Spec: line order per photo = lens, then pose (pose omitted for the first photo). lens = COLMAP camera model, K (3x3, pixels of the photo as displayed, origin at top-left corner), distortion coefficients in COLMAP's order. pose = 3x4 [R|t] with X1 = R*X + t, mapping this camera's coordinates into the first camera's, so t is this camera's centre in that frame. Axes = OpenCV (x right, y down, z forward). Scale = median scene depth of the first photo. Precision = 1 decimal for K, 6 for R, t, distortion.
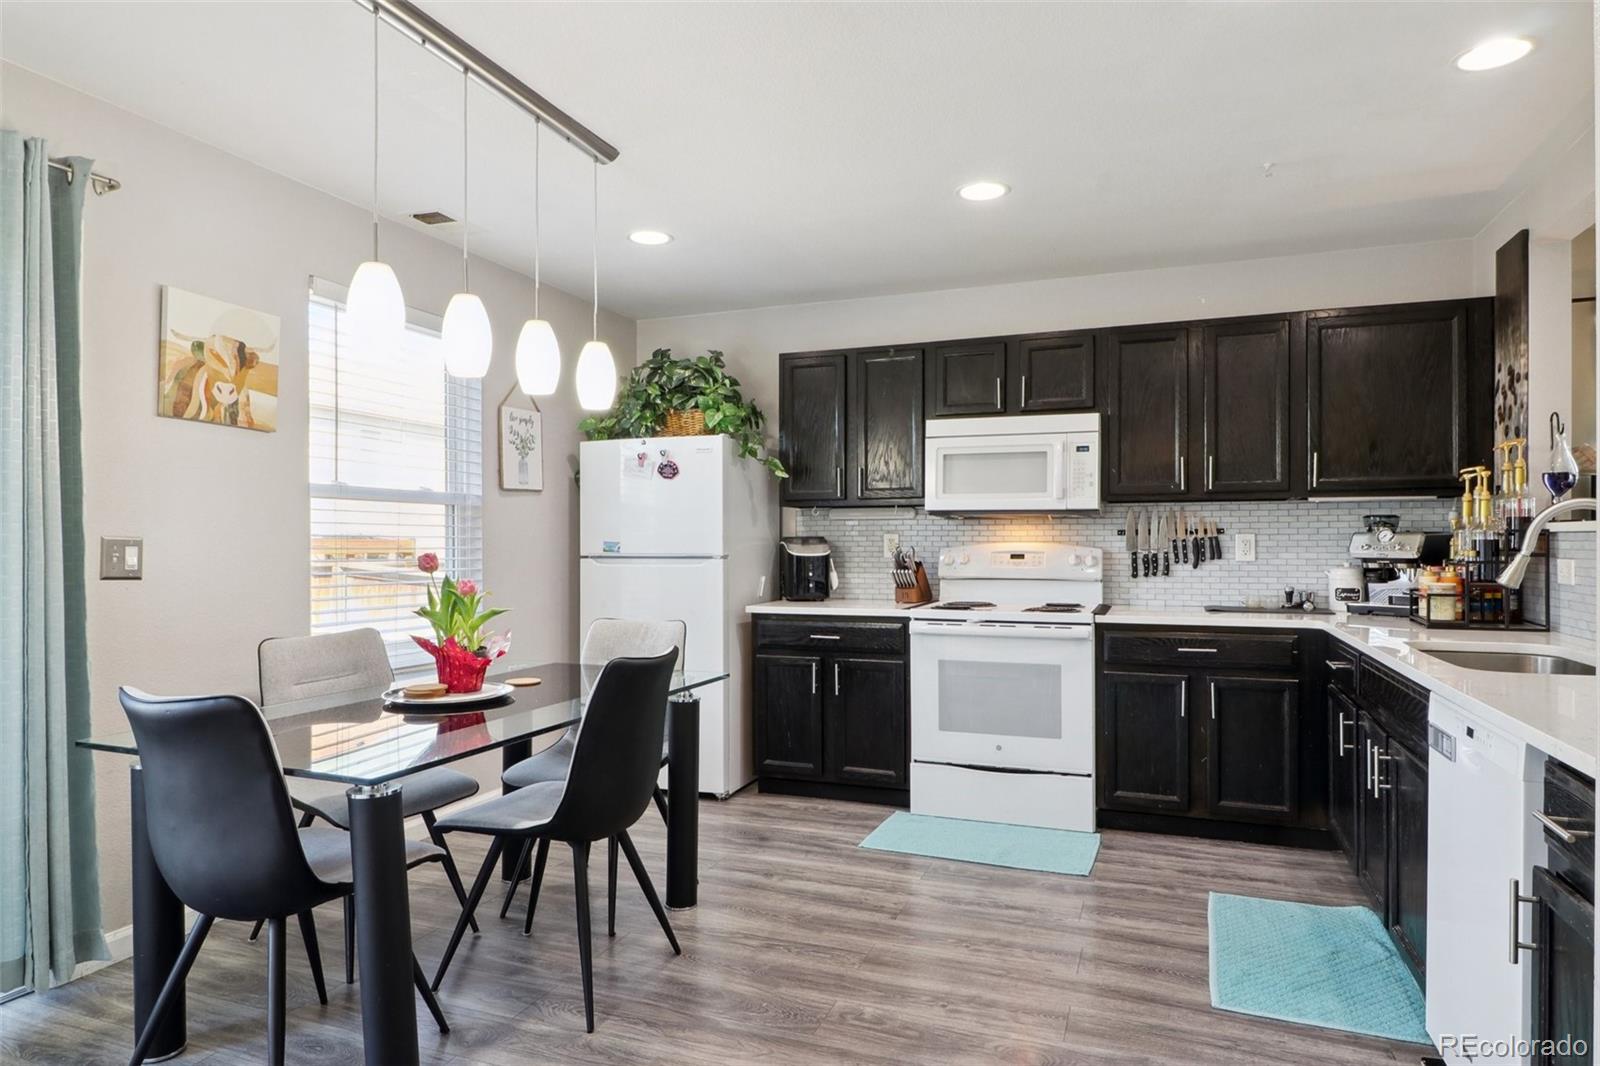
lens RADIAL K [[947.4, 0, 798.1], [0, 947.4, 529.0], [0, 0, 1]] dist [0.009358, -0.013638]
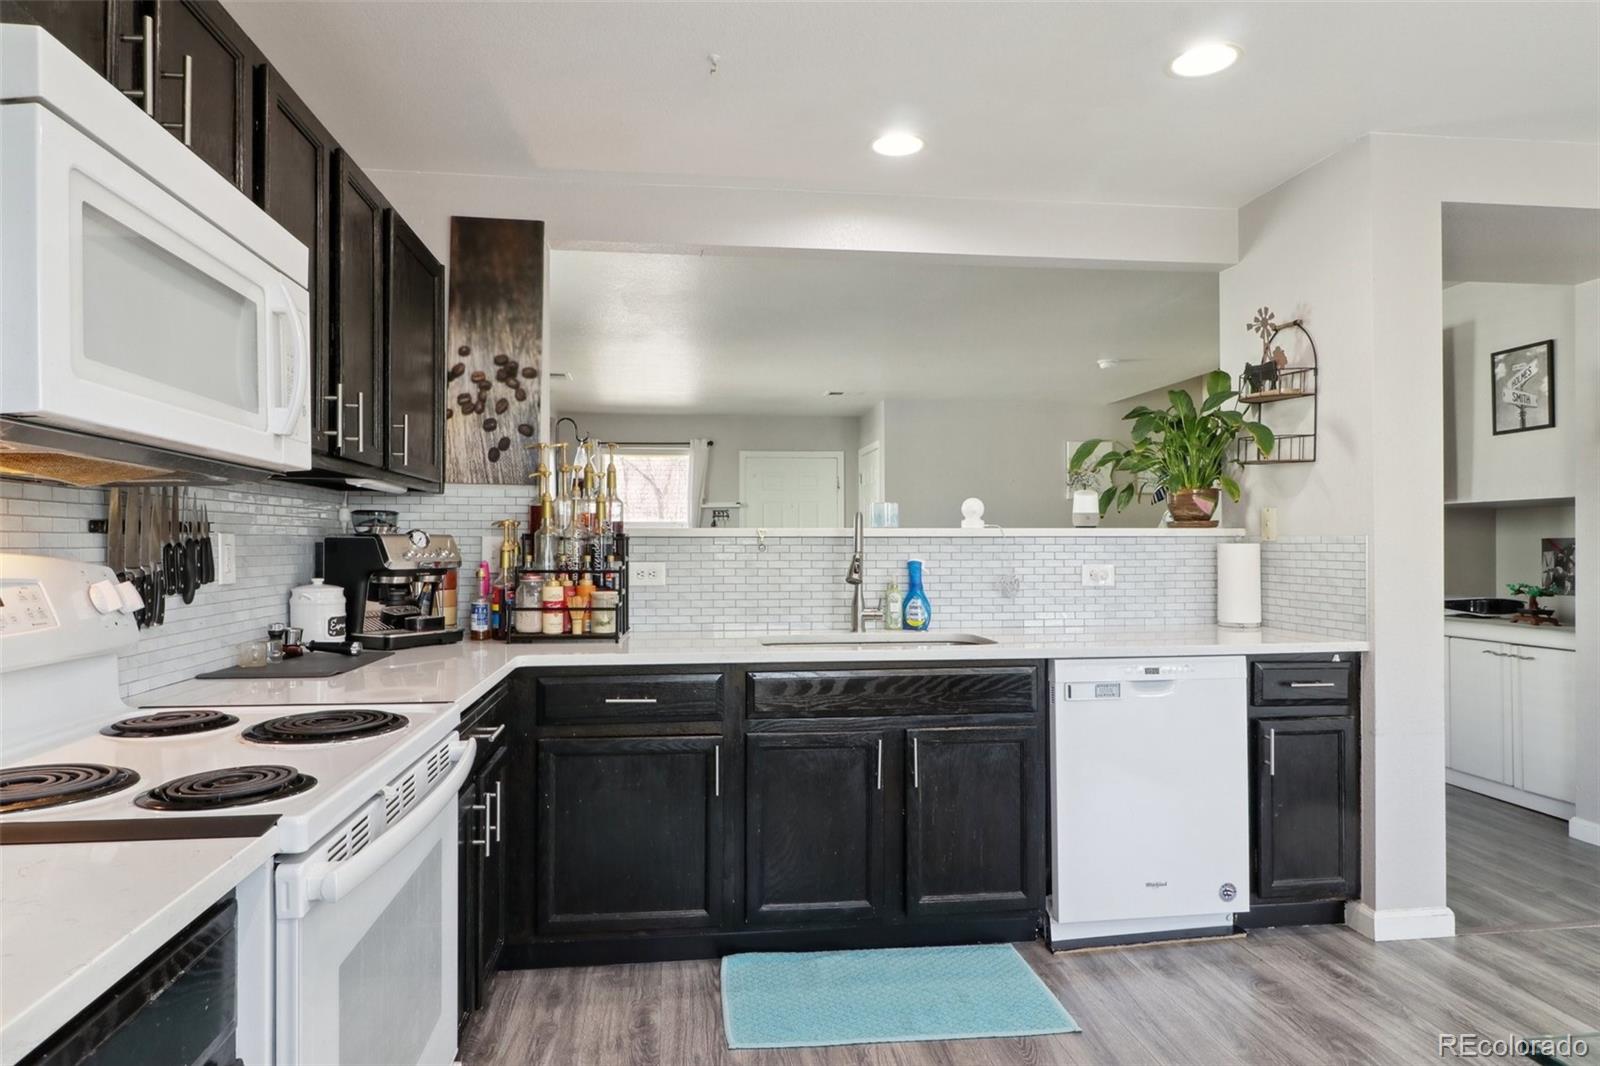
lens RADIAL K [[947.4, 0, 779.2], [0, 947.4, 536.5], [0, 0, 1]] dist [0.009358, -0.013638]
pose [[-0.463182, 0.009759, 0.886209, -0.174997], [-0.007503, 0.999860, -0.014932, 0.013920], [-0.886231, -0.013565, -0.463044, 1.099955]]
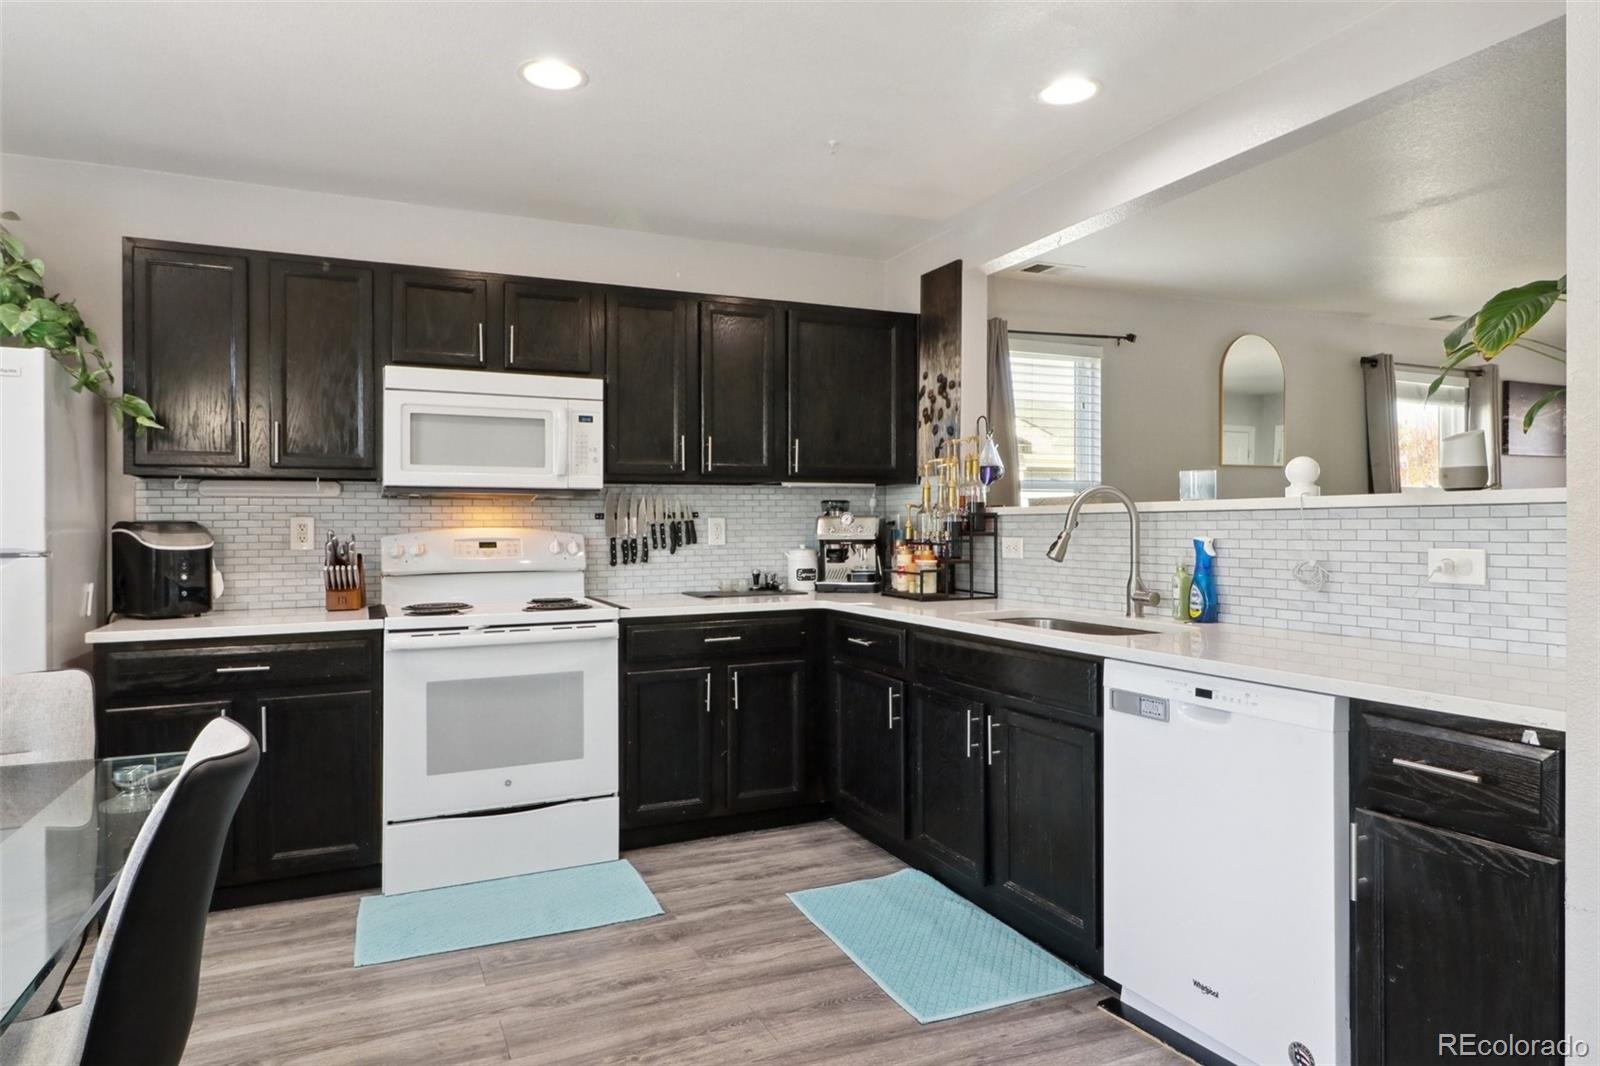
lens RADIAL K [[947.4, 0, 792.6], [0, 947.4, 516.3], [0, 0, 1]] dist [0.009358, -0.013638]
pose [[0.705171, 0.003718, 0.709028, -0.198287], [-0.002108, 0.999993, -0.003148, 0.007387], [-0.709035, 0.000725, 0.705173, 0.277818]]
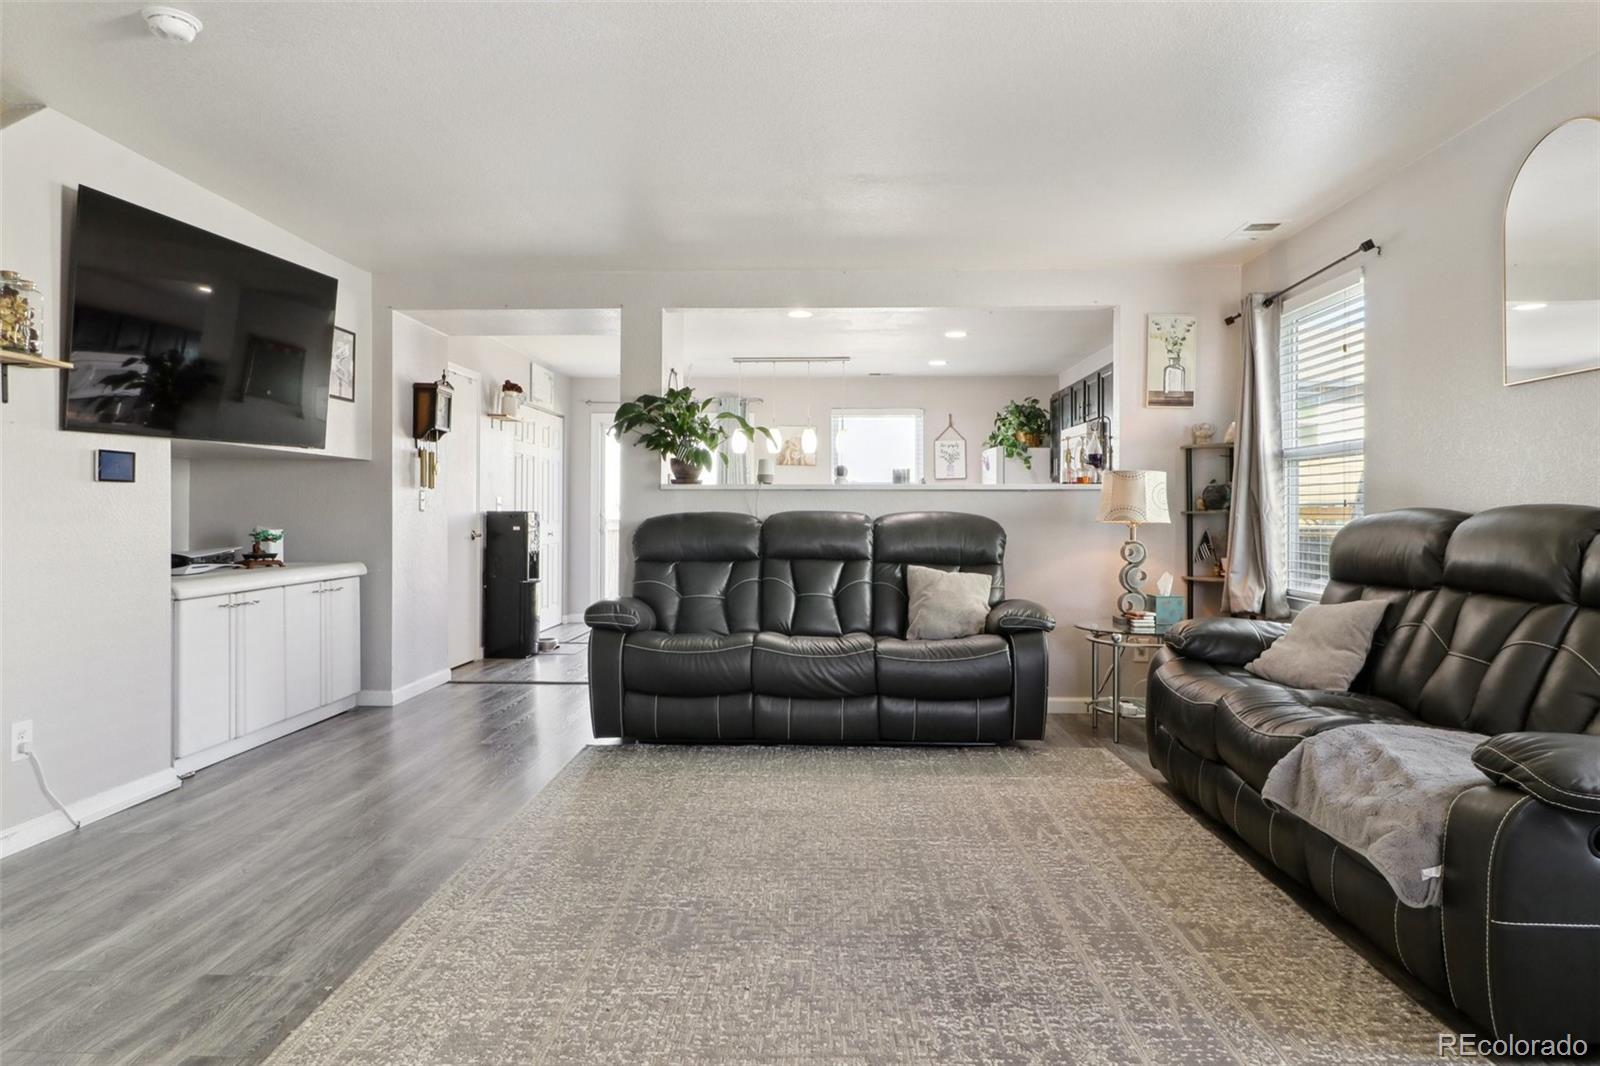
lens RADIAL K [[947.4, 0, 804.1], [0, 947.4, 512.4], [0, 0, 1]] dist [0.009358, -0.013638]
pose [[0.337316, 0.002420, -0.941388, 1.894223], [0.008739, 0.999946, 0.005702, 0.023679], [0.941351, -0.010150, 0.337277, -0.035571]]
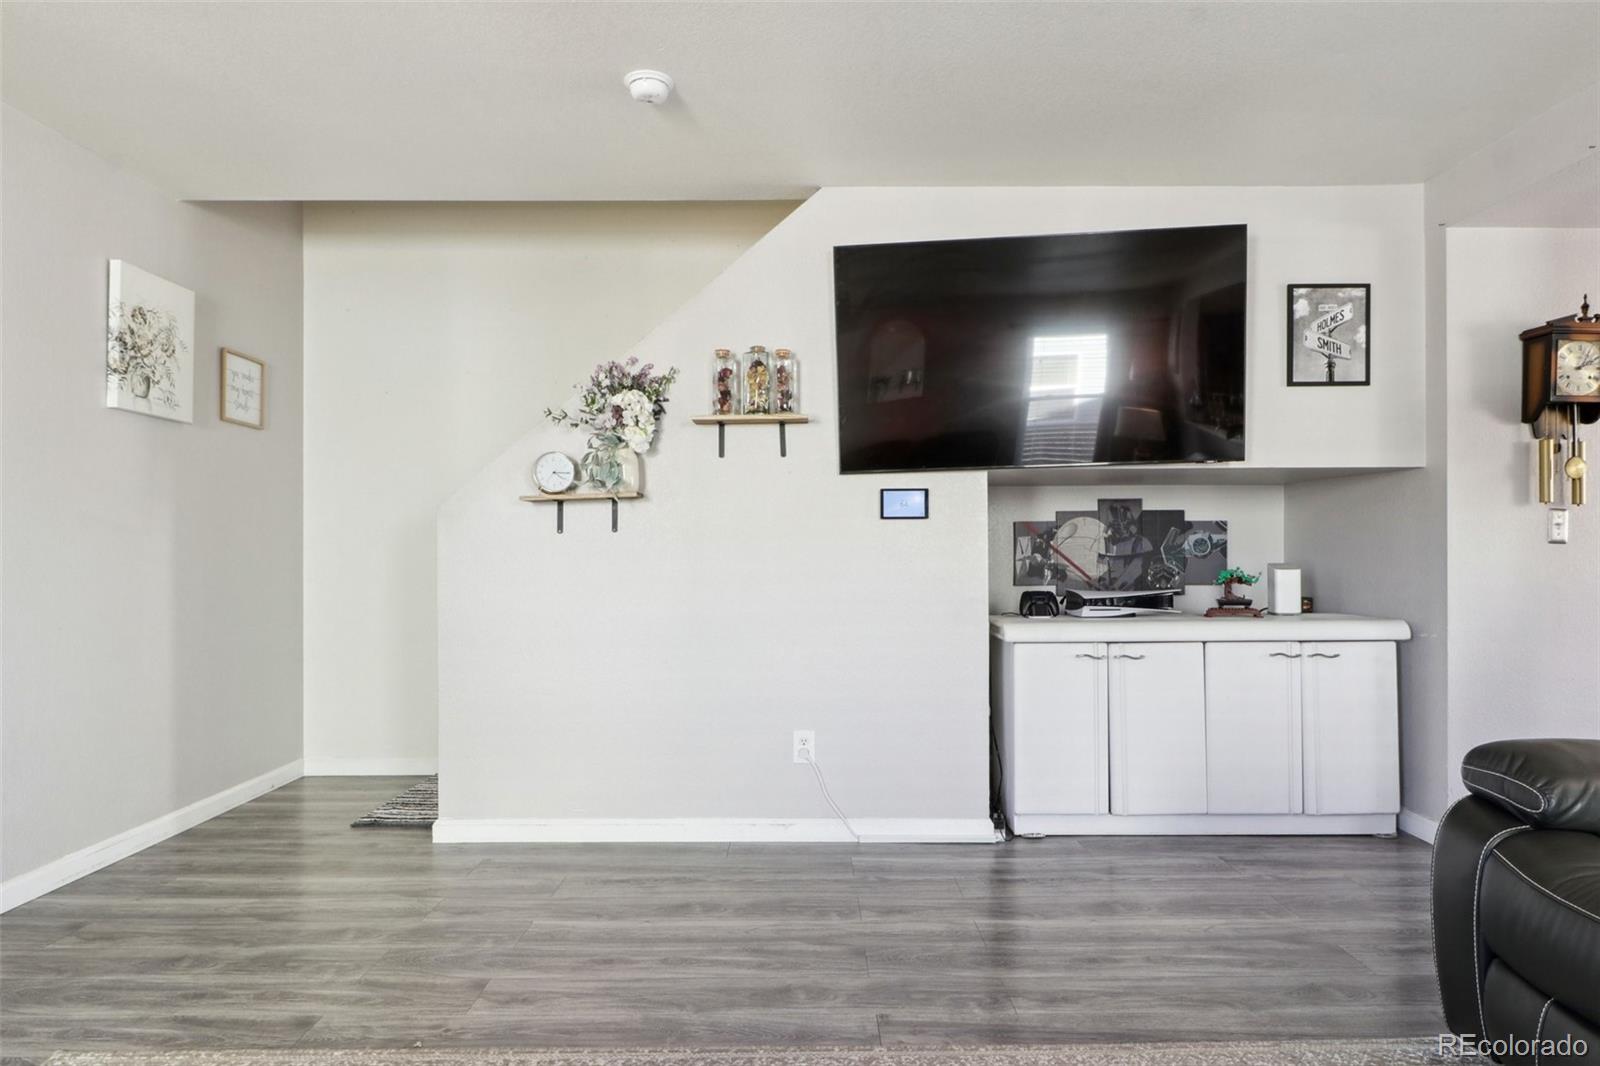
lens RADIAL K [[947.4, 0, 797.2], [0, 947.4, 554.5], [0, 0, 1]] dist [0.009358, -0.013638]
pose [[-0.930776, 0.007671, -0.365510, 1.248597], [0.010863, 0.999919, -0.006676, 0.033895], [0.365429, -0.010185, -0.930784, 0.481856]]
